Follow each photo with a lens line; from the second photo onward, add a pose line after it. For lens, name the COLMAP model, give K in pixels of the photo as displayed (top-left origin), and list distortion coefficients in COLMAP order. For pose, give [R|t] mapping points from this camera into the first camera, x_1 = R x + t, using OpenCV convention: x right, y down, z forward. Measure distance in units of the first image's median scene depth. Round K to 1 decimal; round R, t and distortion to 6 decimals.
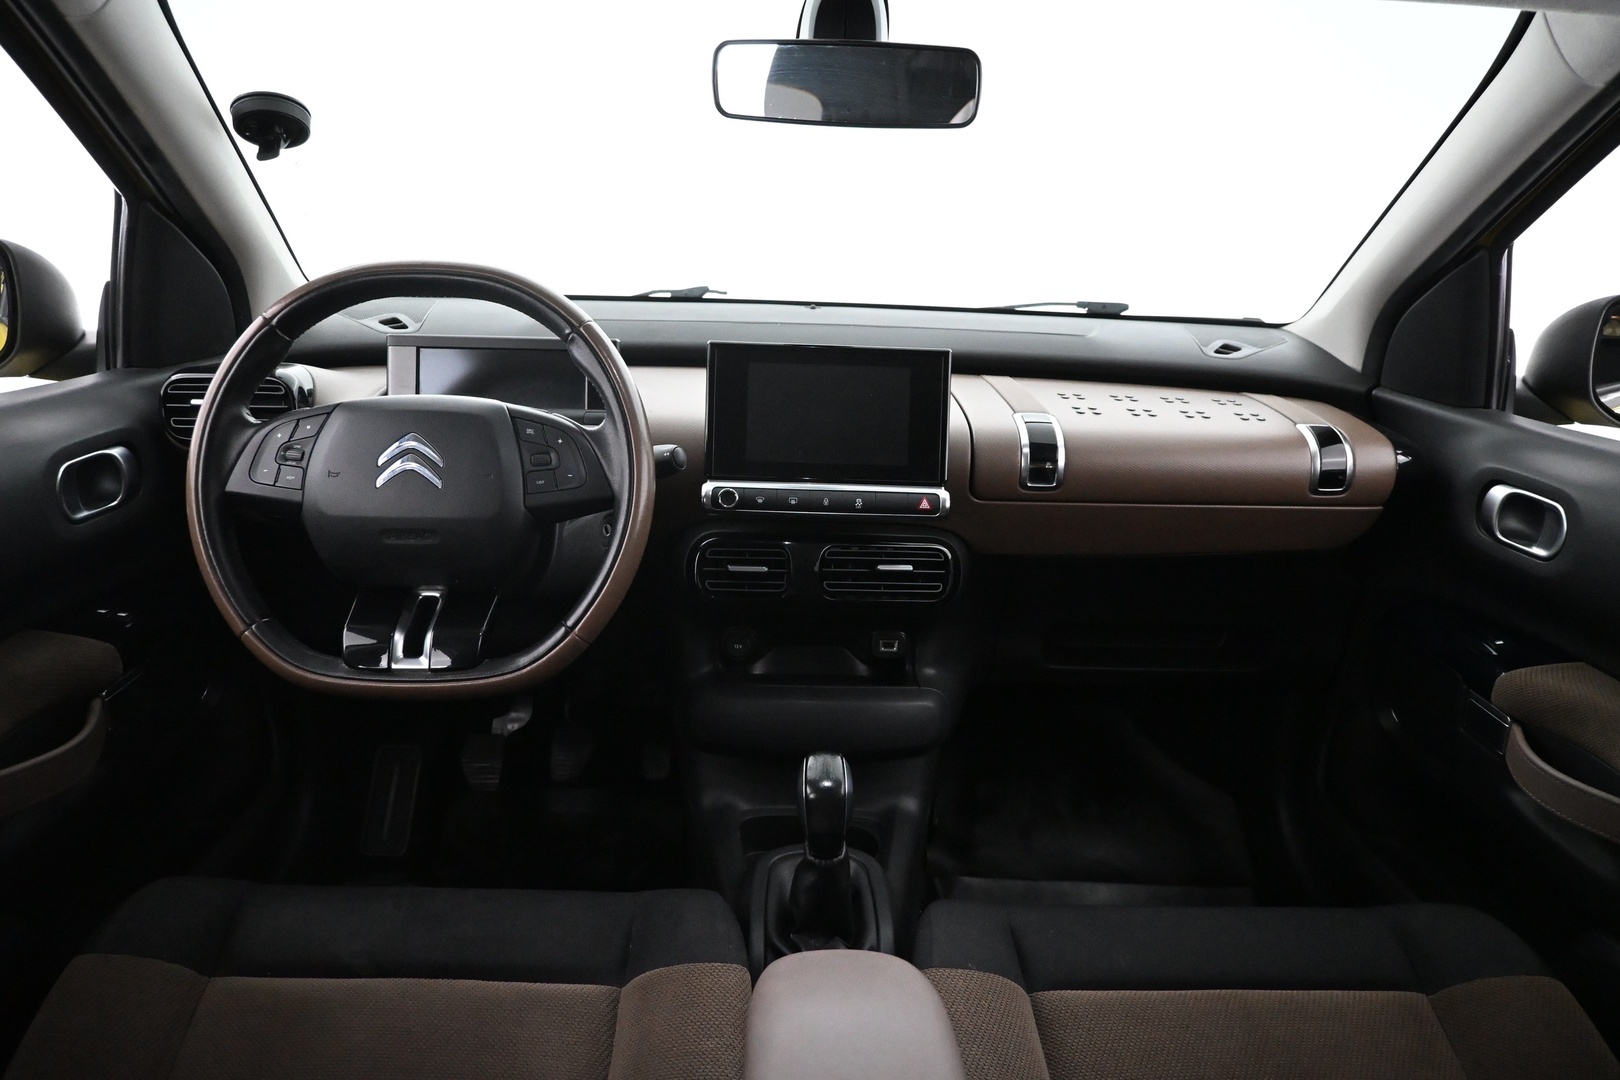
lens RADIAL K [[1089.8, 0, 802.7], [0, 1089.8, 544.6], [0, 0, 1]] dist [0.001196, -0.004643]
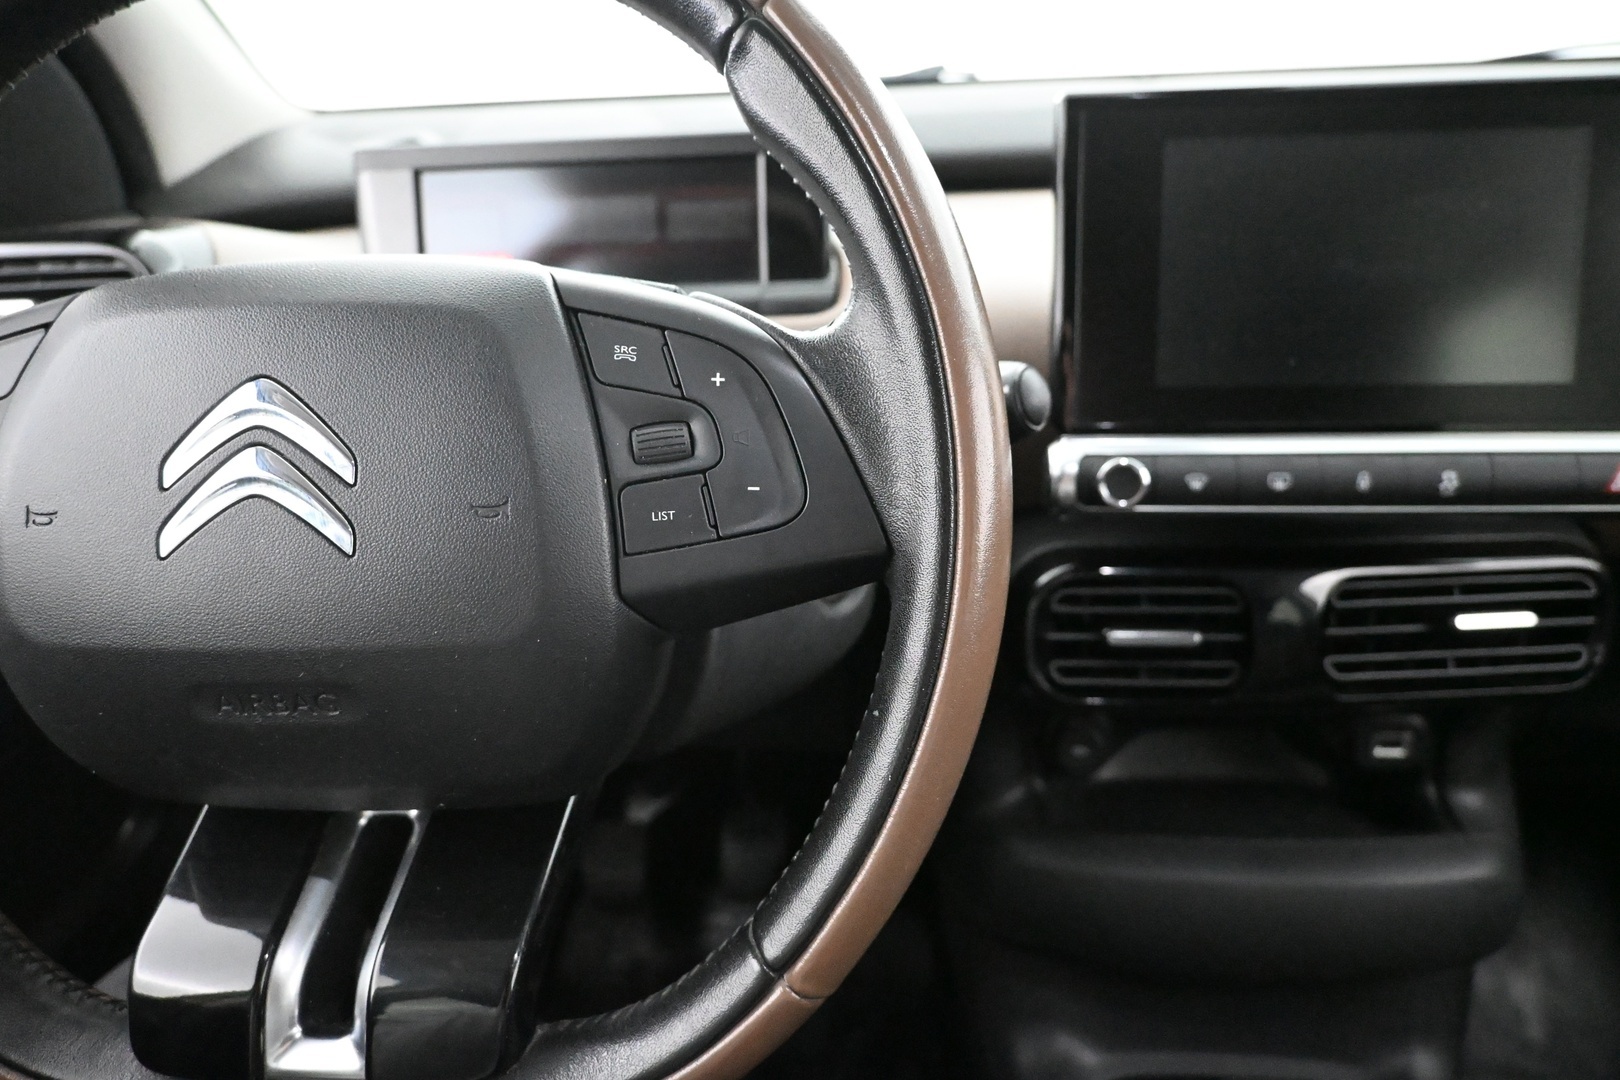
lens RADIAL K [[1089.8, 0, 802.7], [0, 1089.8, 544.6], [0, 0, 1]] dist [0.001196, -0.004643]
pose [[0.990452, -0.021842, -0.136117, -0.151615], [0.036675, 0.993536, 0.107432, -0.078178], [0.132891, -0.111399, 0.984850, 0.665974]]
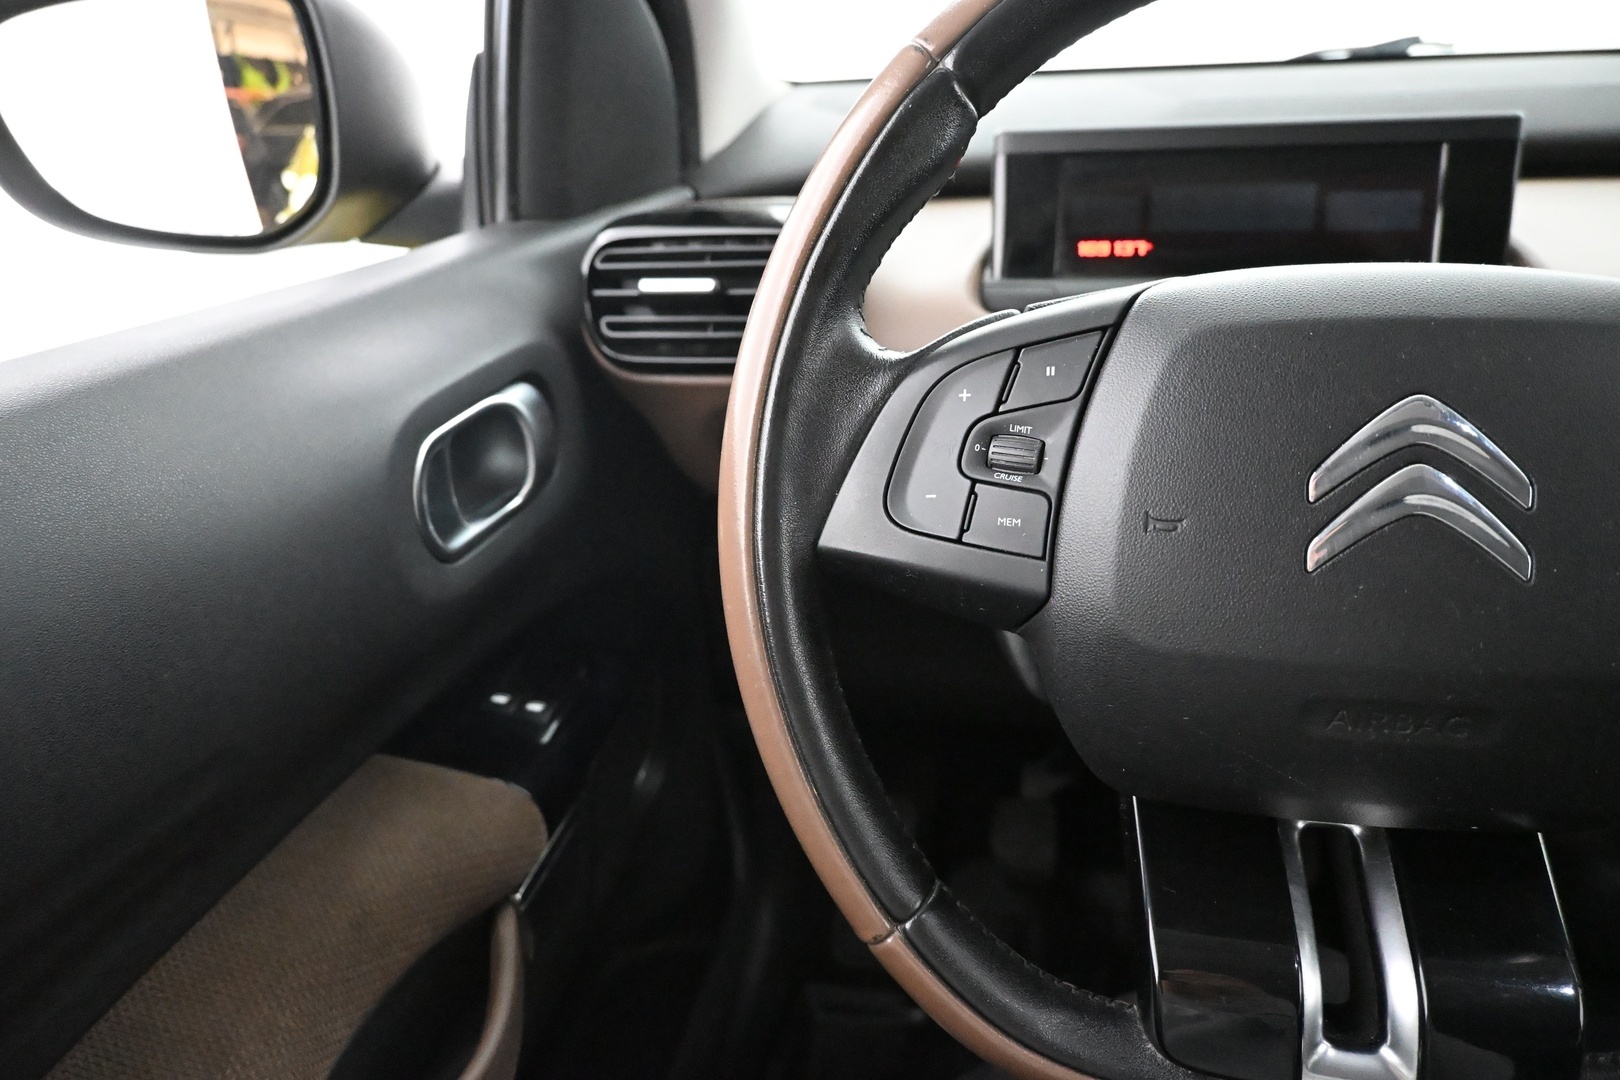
lens RADIAL K [[1089.8, 0, 802.7], [0, 1089.8, 544.6], [0, 0, 1]] dist [0.001196, -0.004643]
pose [[0.969041, 0.035126, -0.244387, -0.427006], [-0.000650, 0.990188, 0.139742, -0.098020], [0.246898, -0.135257, 0.959556, 0.616402]]
